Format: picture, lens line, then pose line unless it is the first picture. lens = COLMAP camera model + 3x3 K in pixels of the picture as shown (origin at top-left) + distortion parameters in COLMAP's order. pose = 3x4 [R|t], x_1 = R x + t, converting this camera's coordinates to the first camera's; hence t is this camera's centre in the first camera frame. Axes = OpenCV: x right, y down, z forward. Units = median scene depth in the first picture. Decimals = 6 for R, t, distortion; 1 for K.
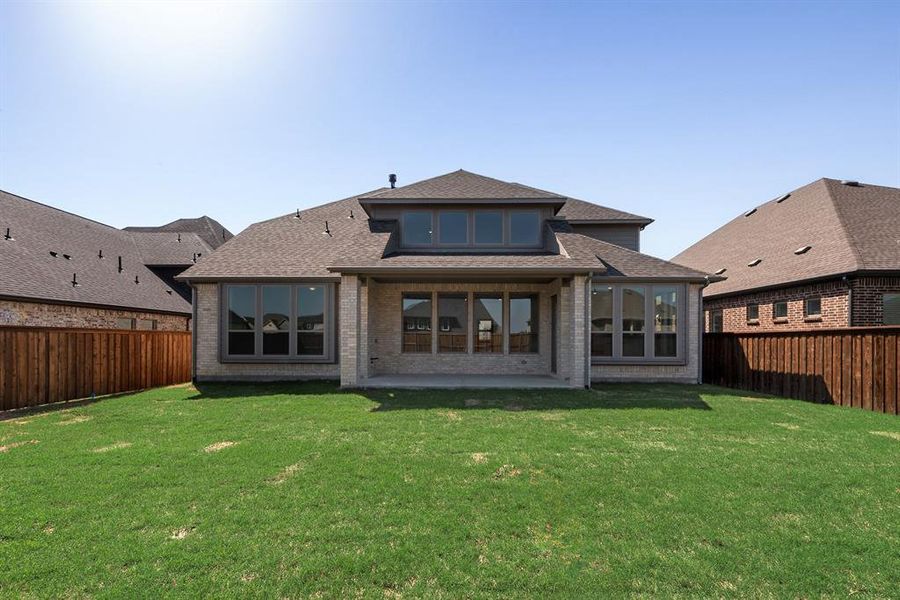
lens RADIAL K [[375.8, 0, 448.6], [0, 375.8, 341.1], [0, 0, 1]] dist [0.019065, -0.000079]
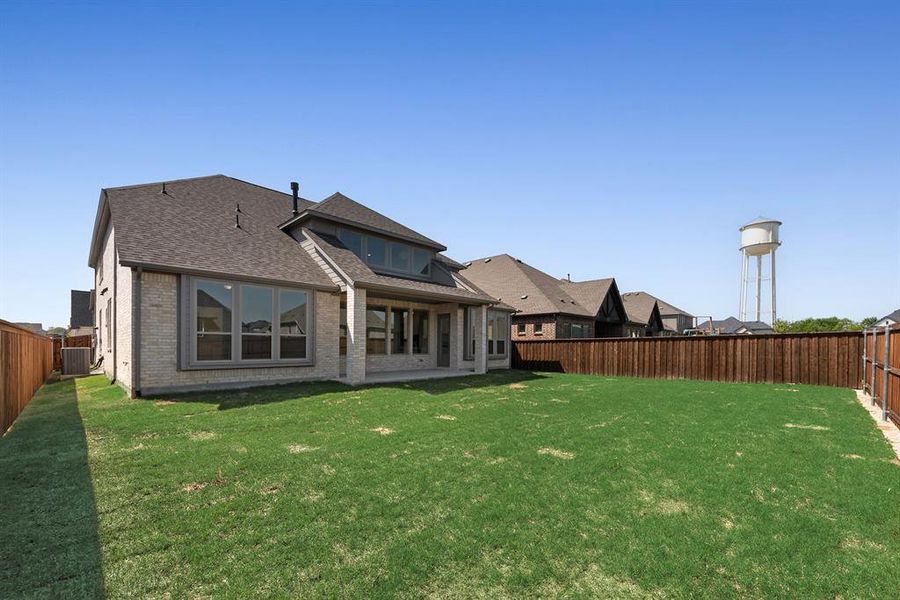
lens RADIAL K [[375.8, 0, 448.6], [0, 375.8, 341.1], [0, 0, 1]] dist [0.019065, -0.000079]
pose [[0.687511, 0.008271, 0.726127, -0.809663], [0.000946, 0.999924, -0.012285, 0.003137], [-0.726174, 0.009132, 0.687451, -0.007415]]
